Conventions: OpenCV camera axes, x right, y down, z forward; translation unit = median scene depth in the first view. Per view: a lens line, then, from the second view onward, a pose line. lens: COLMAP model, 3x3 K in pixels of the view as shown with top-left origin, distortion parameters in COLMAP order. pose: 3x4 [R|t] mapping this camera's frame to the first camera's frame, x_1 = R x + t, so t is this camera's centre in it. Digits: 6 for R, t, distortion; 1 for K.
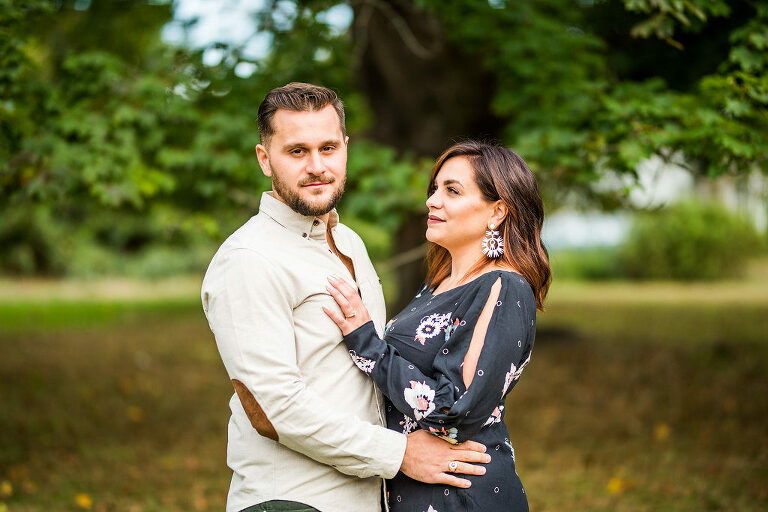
lens RADIAL K [[1828.5, 0, 384.0], [0, 1828.5, 256.0], [0, 0, 1]] dist [-0.079003, 0.302946]
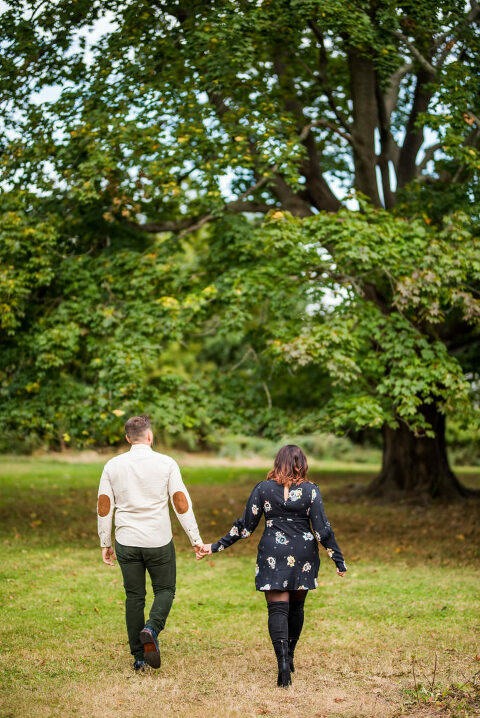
lens RADIAL K [[1709.5, 0, 240.0], [0, 1709.5, 359.0], [0, 0, 1]] dist [-0.079003, 0.302946]
pose [[0.983494, 0.012864, -0.180480, 0.399657], [-0.020630, 0.998937, -0.041215, -0.031986], [0.179758, 0.044258, 0.982715, -1.484475]]
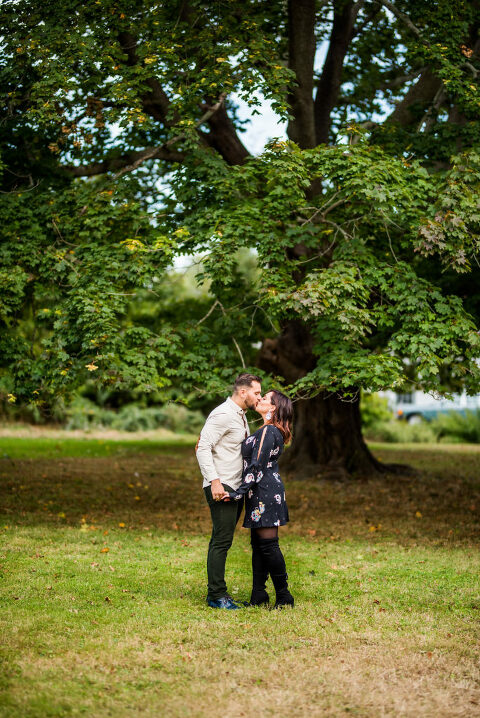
lens RADIAL K [[1709.5, 0, 240.0], [0, 1709.5, 359.0], [0, 0, 1]] dist [-0.079003, 0.302946]
pose [[0.997839, 0.033886, -0.056295, 0.099295], [-0.035711, 0.998858, -0.031736, -0.003420], [0.055156, 0.033678, 0.997910, -1.218363]]
